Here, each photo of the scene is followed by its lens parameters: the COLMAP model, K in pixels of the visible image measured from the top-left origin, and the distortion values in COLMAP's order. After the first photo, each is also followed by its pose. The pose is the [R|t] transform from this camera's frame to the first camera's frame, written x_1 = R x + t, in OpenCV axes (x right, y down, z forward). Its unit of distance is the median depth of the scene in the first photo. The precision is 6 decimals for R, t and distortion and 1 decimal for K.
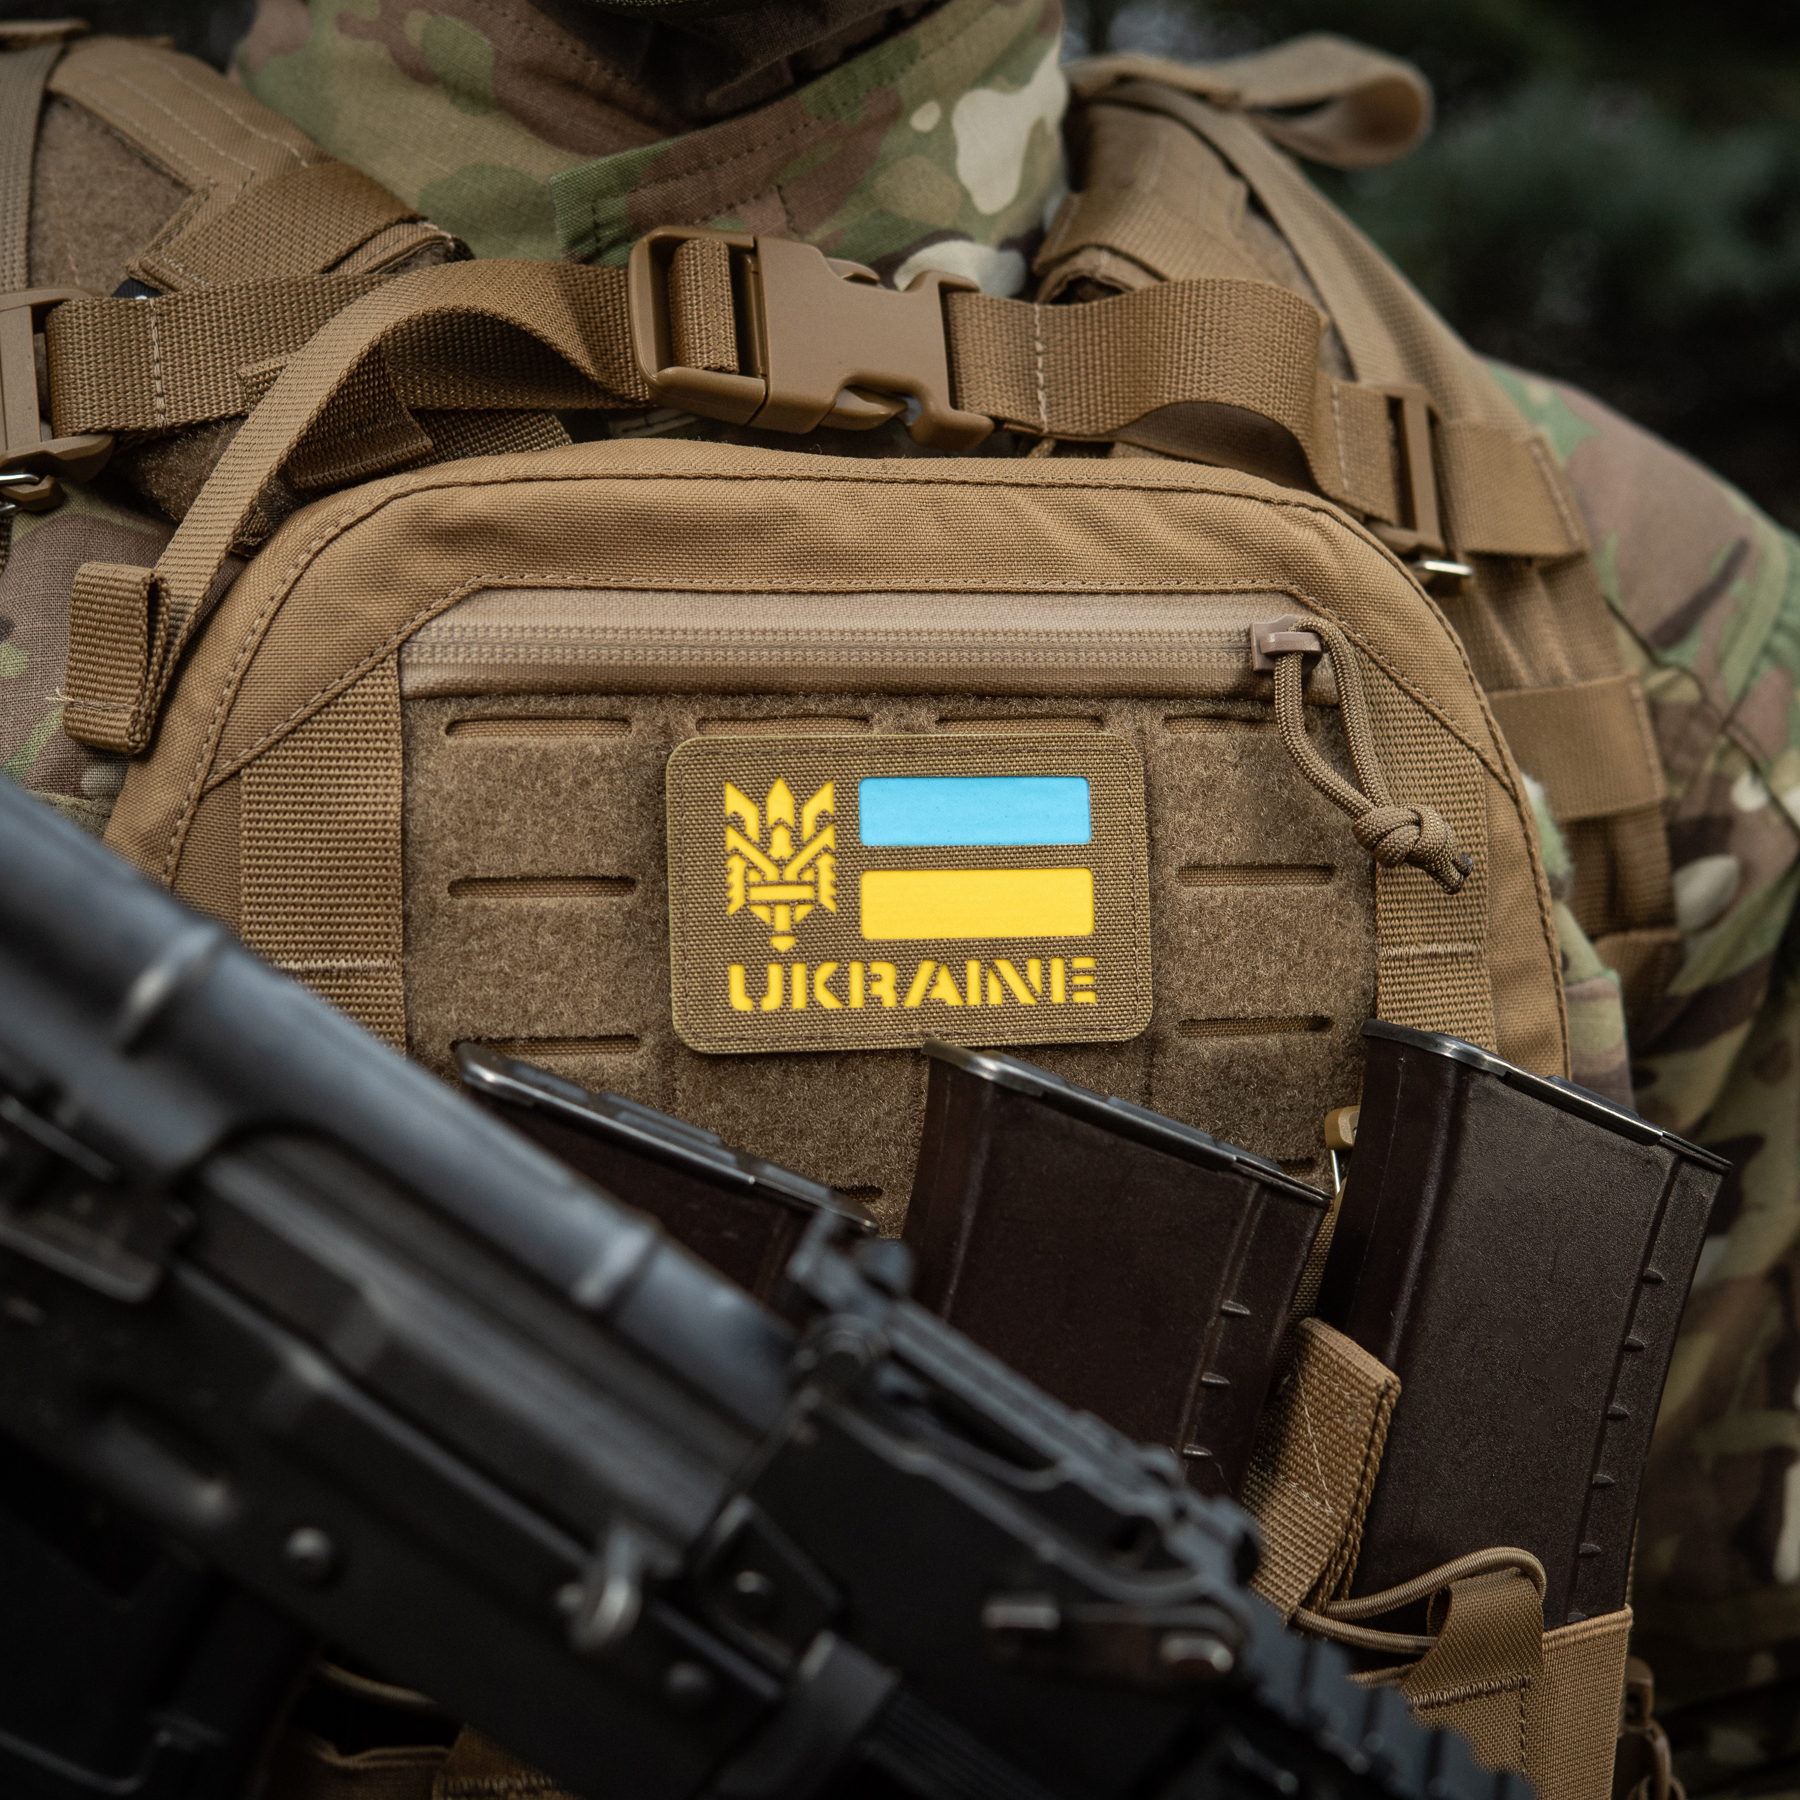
lens RADIAL K [[4681.3, 0, 1057.9], [0, 4681.3, 934.2], [0, 0, 1]] dist [-0.021503, -0.053450]
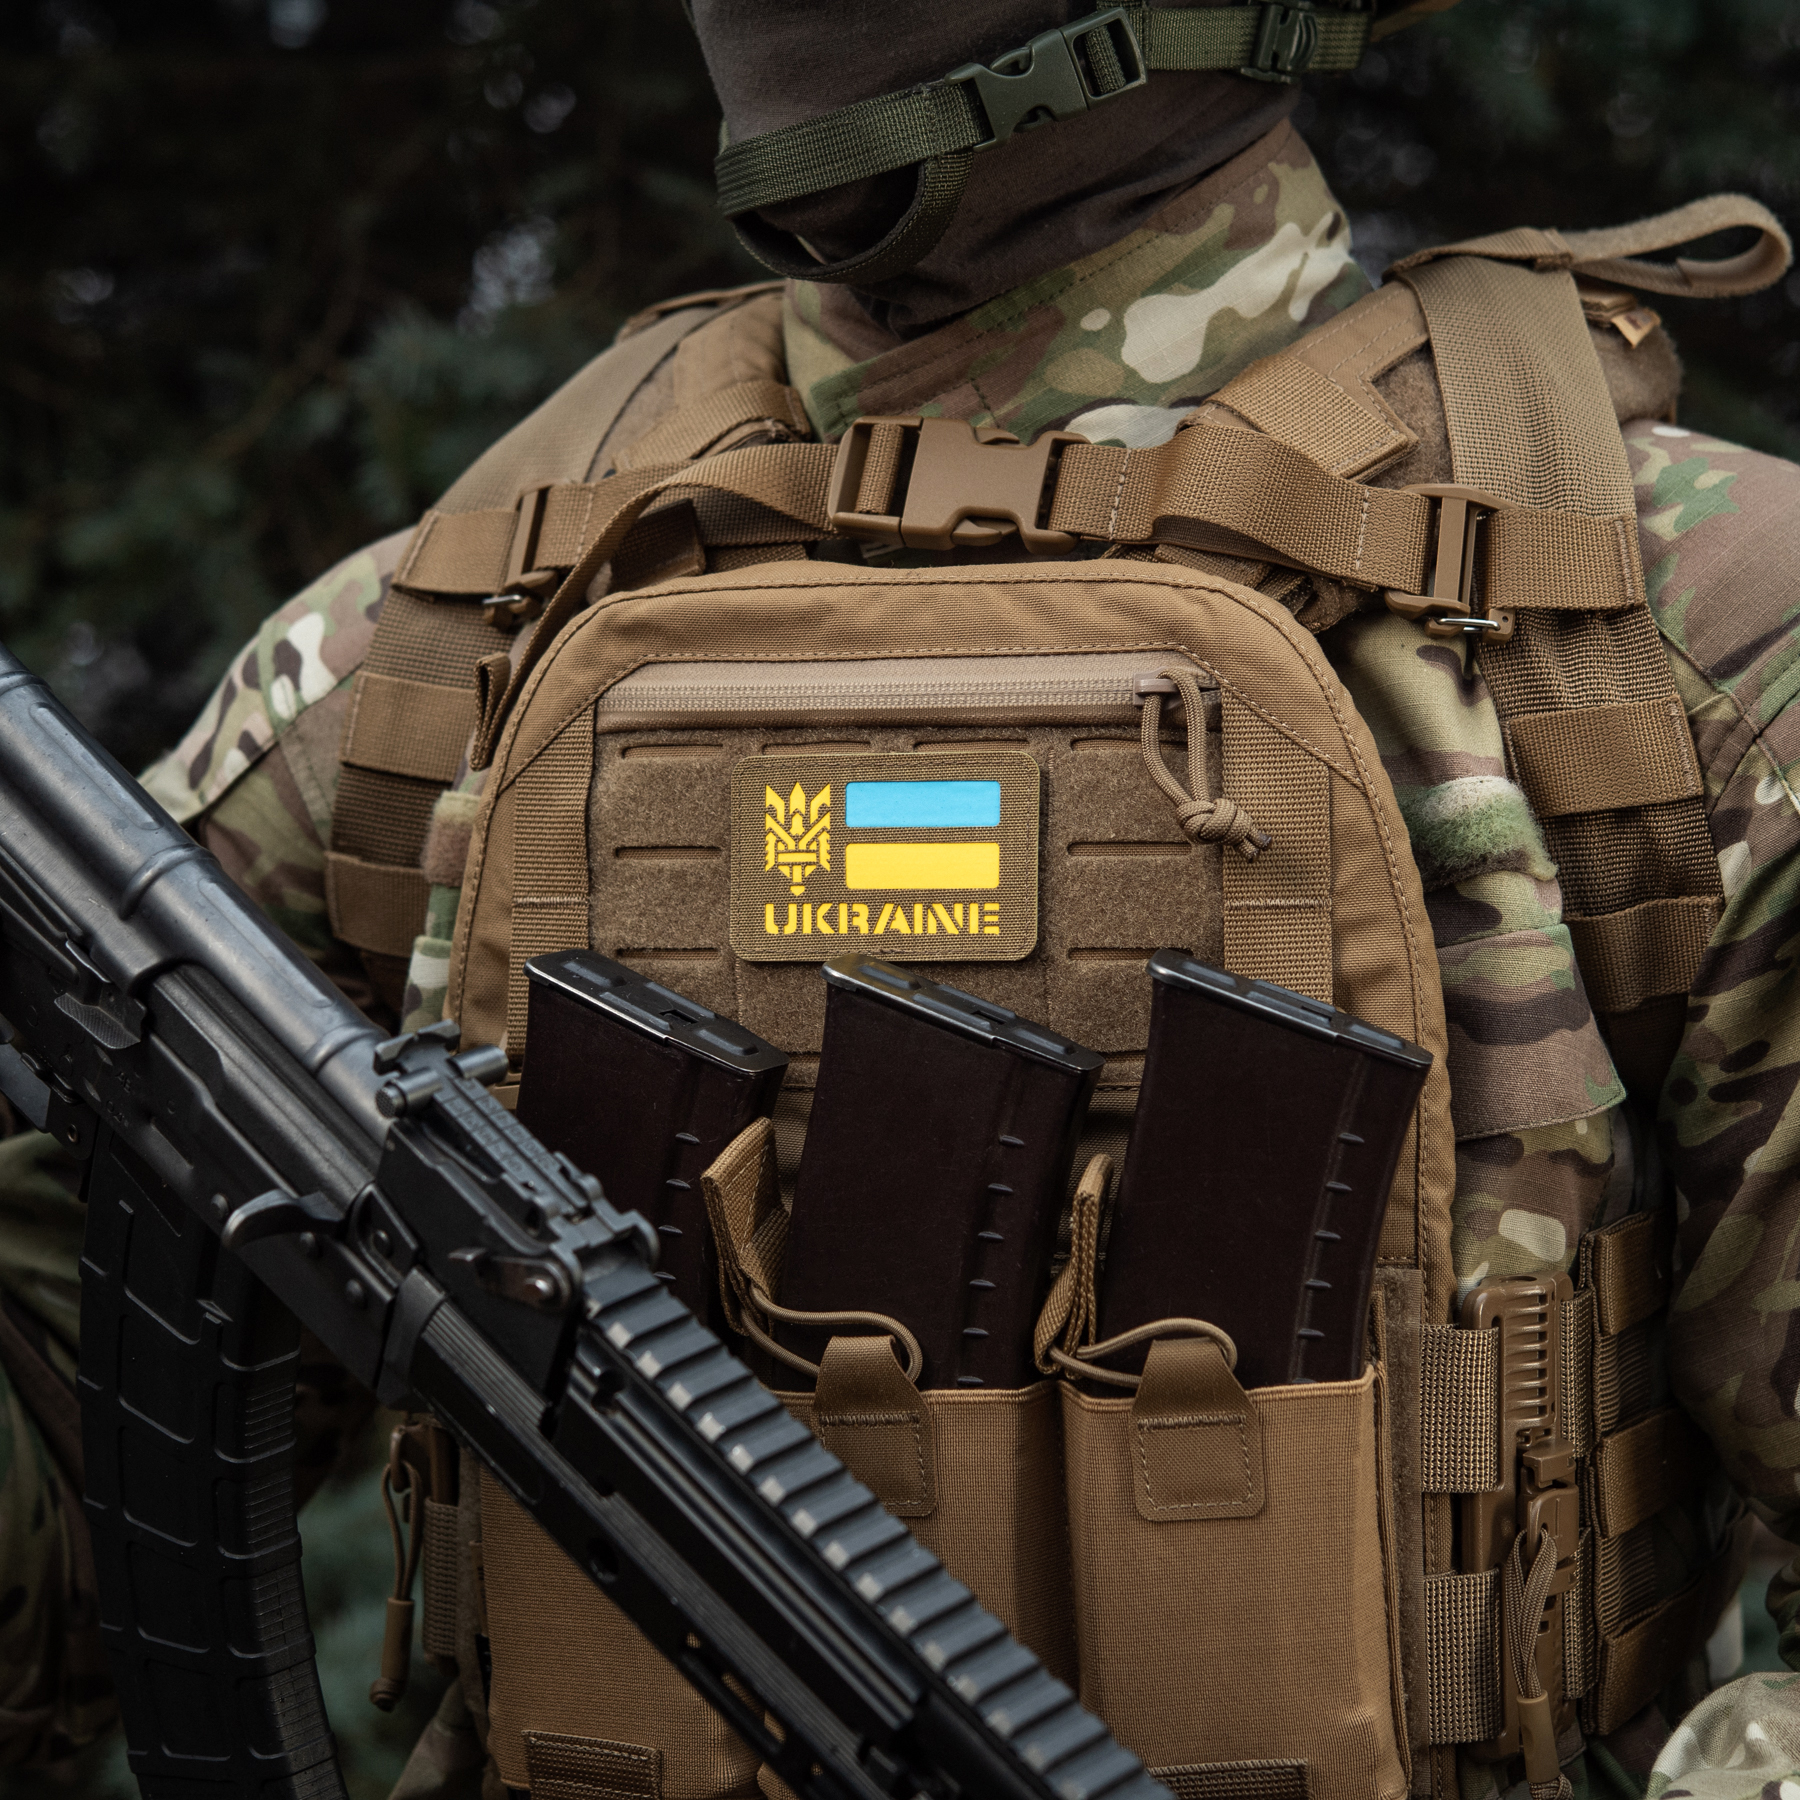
lens RADIAL K [[4982.1, 0, 1063.8], [0, 4982.1, 893.2], [0, 0, 1]] dist [-0.039975, 0.094080]
pose [[0.770037, 0.010286, -0.637917, 1.039305], [-0.016553, 0.999856, -0.003859, 0.007647], [0.637785, 0.013531, 0.770096, -0.198542]]
